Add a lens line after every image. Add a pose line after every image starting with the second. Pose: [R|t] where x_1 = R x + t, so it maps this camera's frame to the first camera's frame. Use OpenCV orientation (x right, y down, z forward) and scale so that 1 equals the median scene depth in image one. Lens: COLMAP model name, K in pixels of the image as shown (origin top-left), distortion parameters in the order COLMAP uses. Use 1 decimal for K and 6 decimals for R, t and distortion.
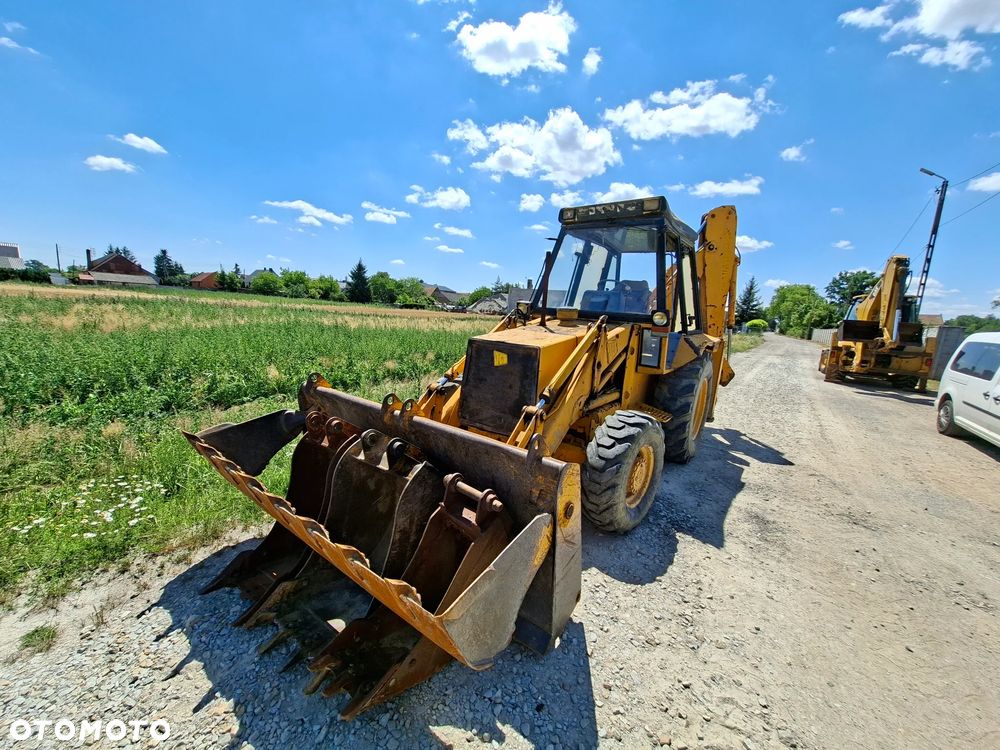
lens RADIAL K [[395.8, 0, 495.5], [0, 395.8, 370.5], [0, 0, 1]] dist [-0.002622, 0.000227]
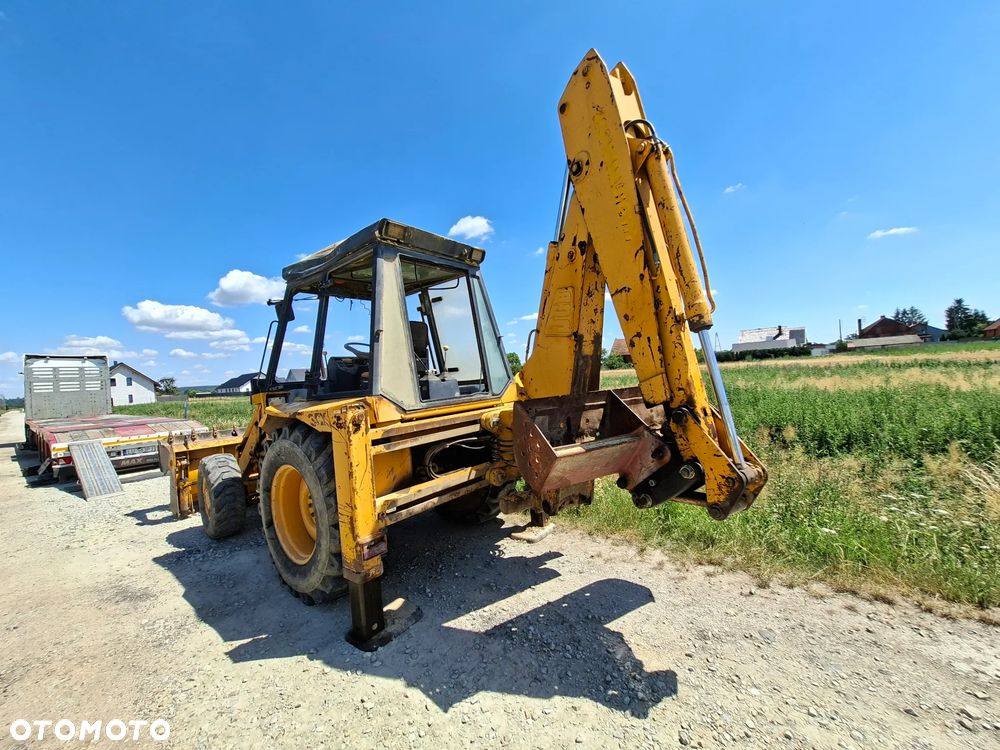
lens RADIAL K [[396.5, 0, 498.8], [0, 396.5, 374.0], [0, 0, 1]] dist [-0.001711, -0.000449]
pose [[-0.053397, -0.061858, -0.996656, 0.850096], [-0.087287, 0.994548, -0.057051, -0.102013], [0.994751, 0.083948, -0.058505, 0.985076]]
